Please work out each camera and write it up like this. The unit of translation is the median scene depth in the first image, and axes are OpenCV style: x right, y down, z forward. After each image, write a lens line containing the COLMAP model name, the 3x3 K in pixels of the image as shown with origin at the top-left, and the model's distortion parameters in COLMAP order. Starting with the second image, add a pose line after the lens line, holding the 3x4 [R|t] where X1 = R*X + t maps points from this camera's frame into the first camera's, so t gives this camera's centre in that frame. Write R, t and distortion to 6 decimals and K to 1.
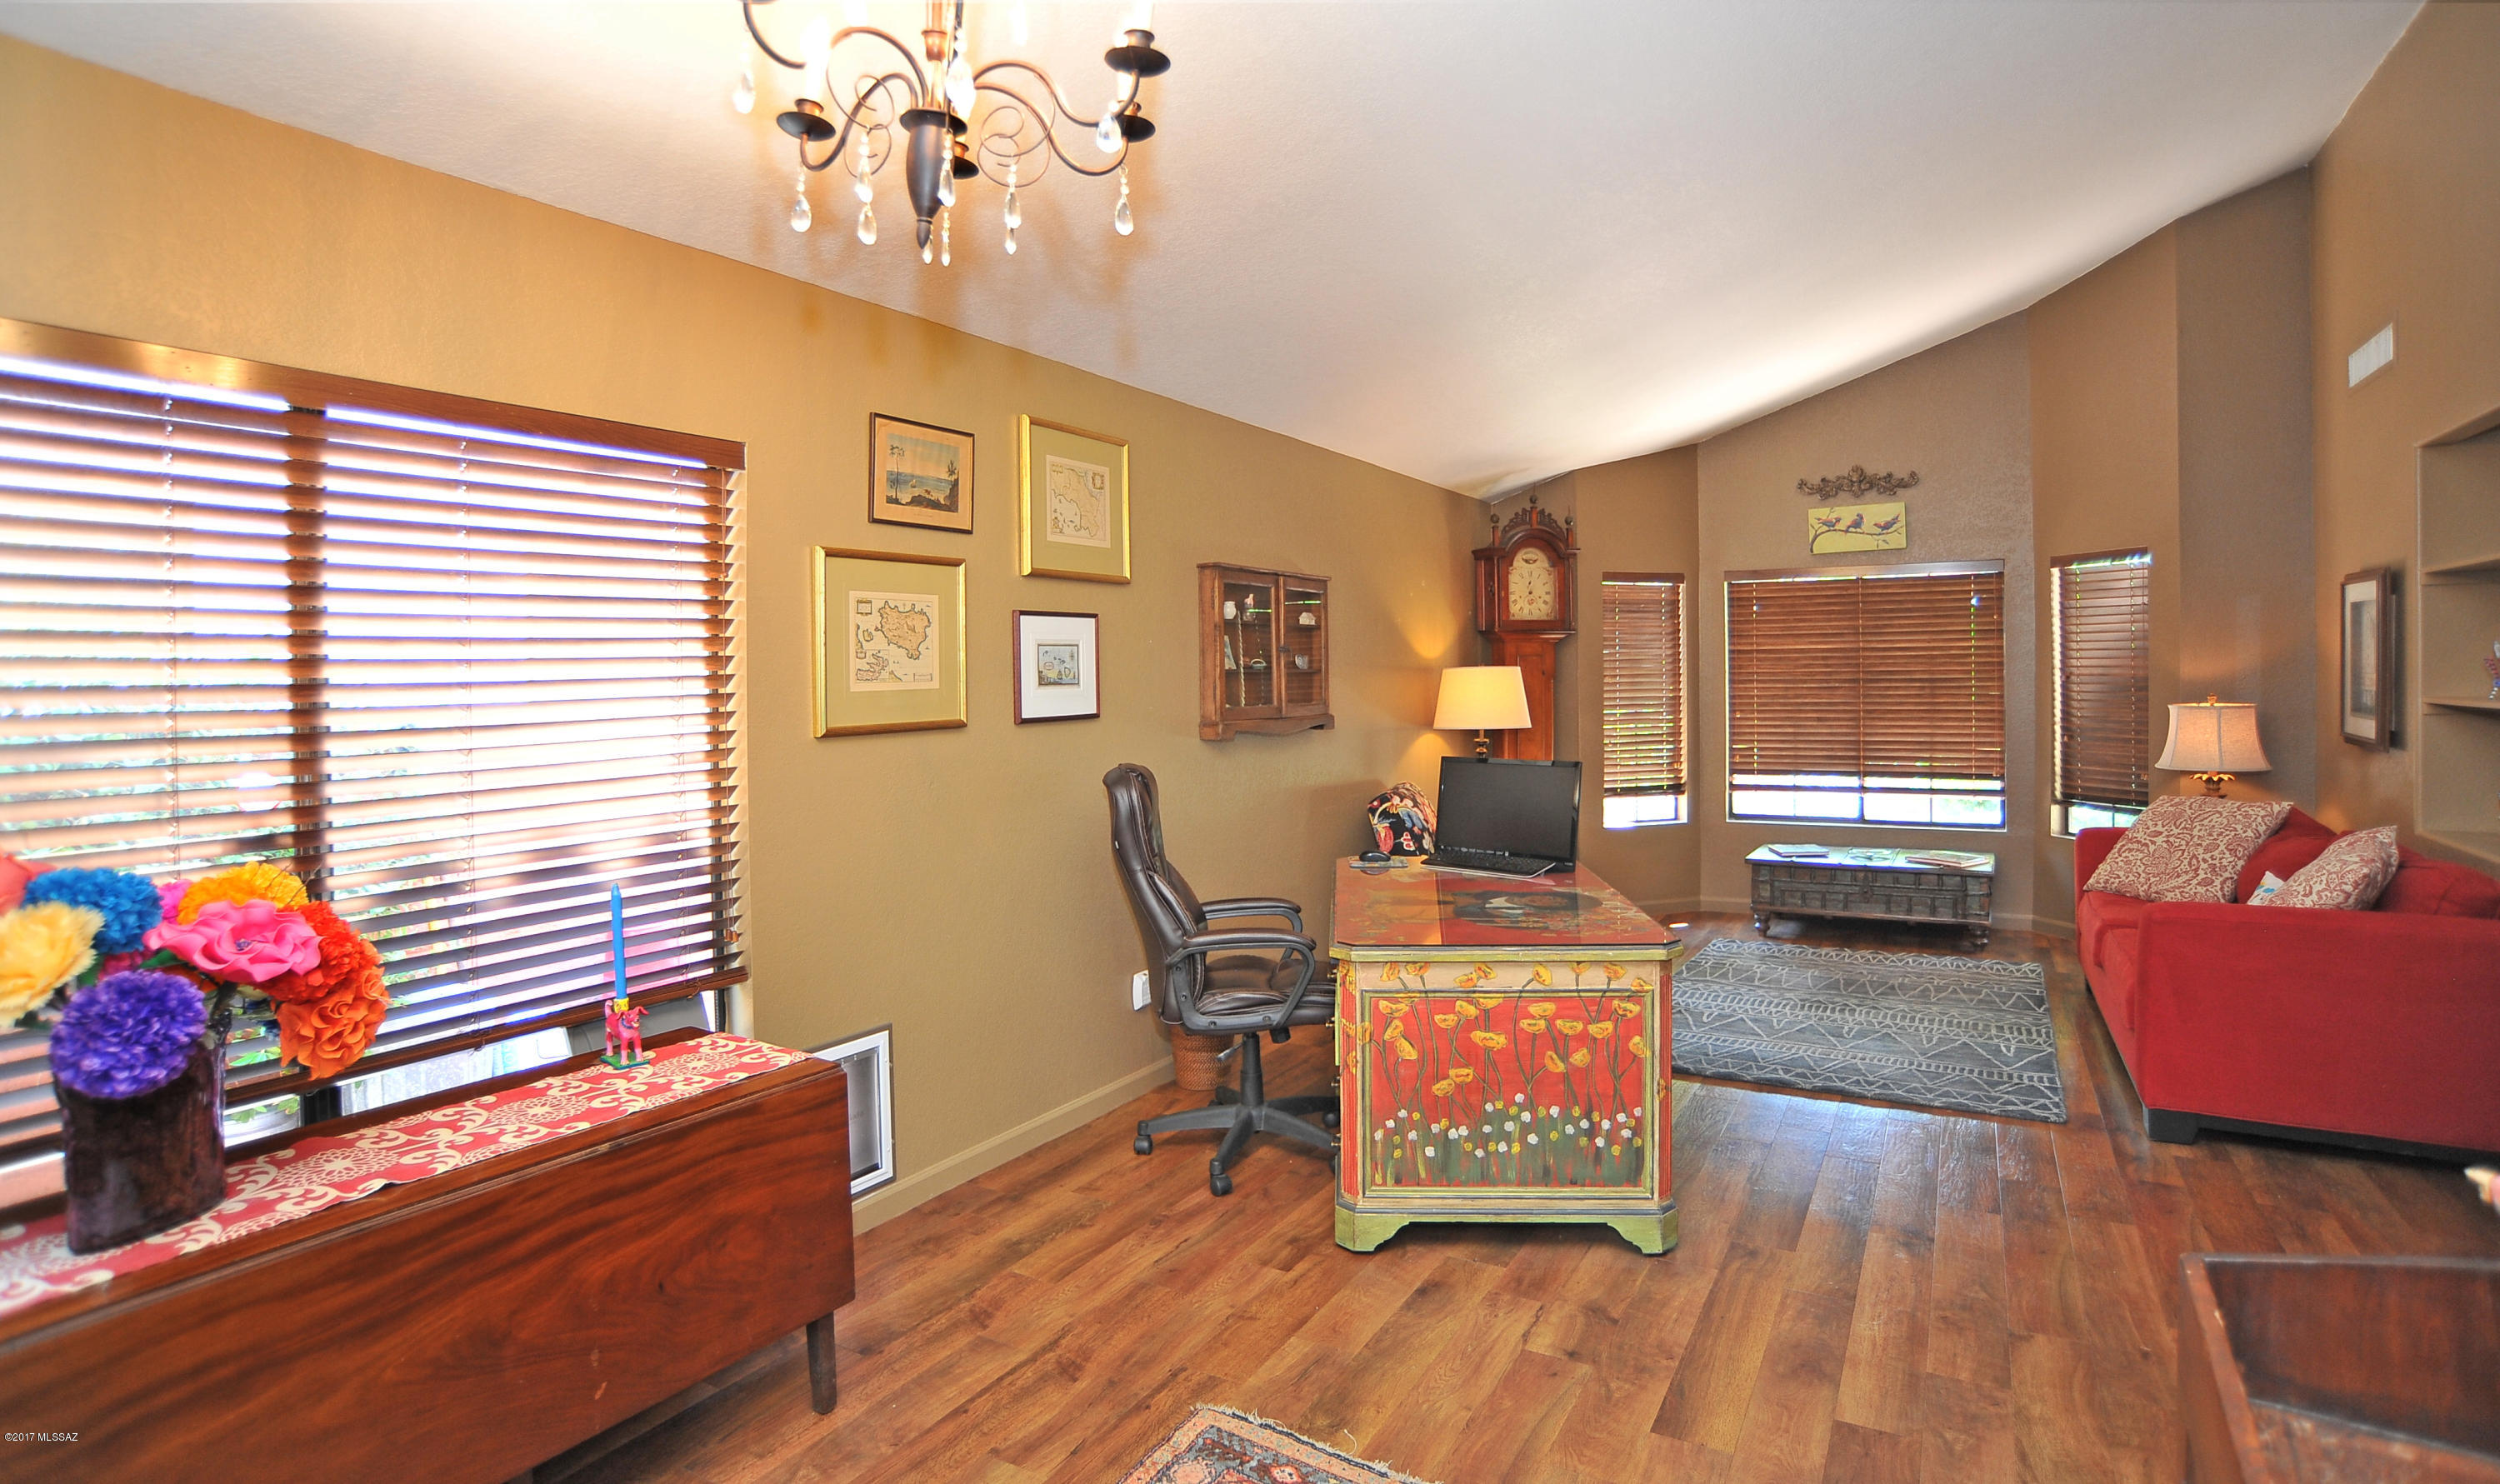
lens RADIAL K [[1273.9, 0, 1244.7], [0, 1273.9, 677.7], [0, 0, 1]] dist [-0.095835, 0.047872]
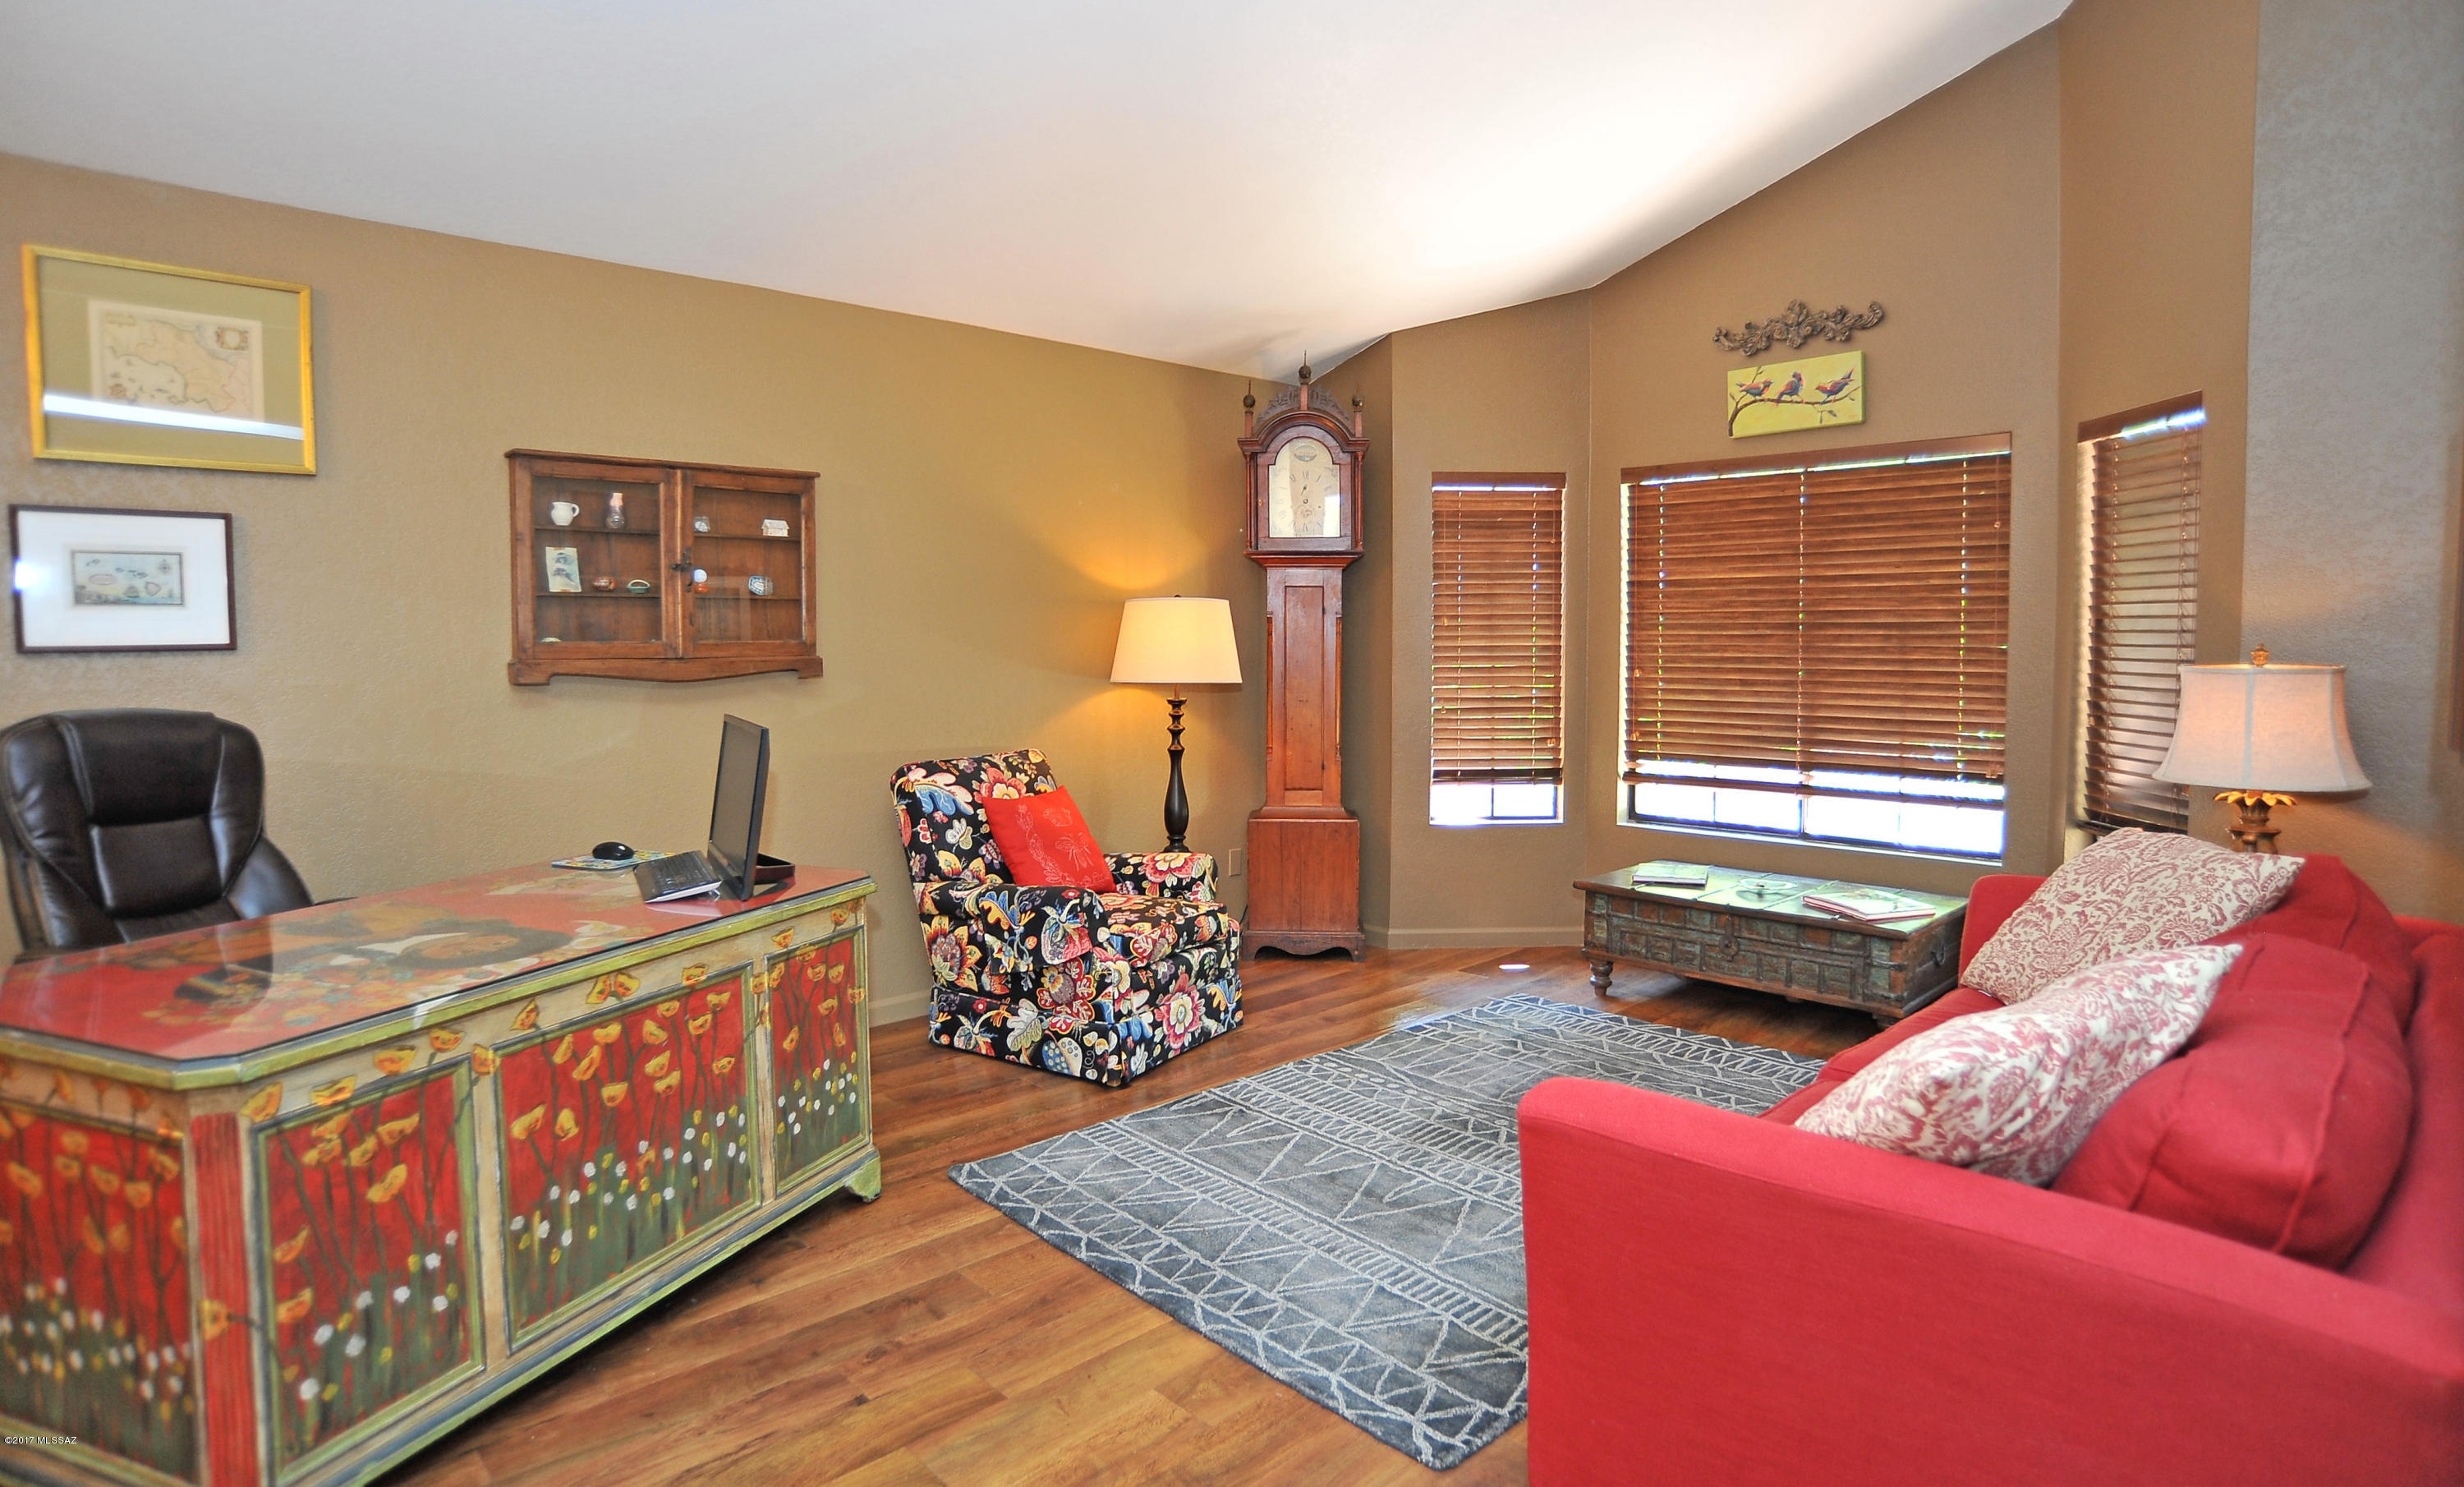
lens RADIAL K [[1283.5, 0, 1224.7], [0, 1283.5, 696.4], [0, 0, 1]] dist [-0.103606, 0.044551]
pose [[0.960027, 0.023042, -0.278957, 0.548089], [-0.009999, 0.998793, 0.048091, 0.015131], [0.279728, -0.043379, 0.959099, 0.379709]]
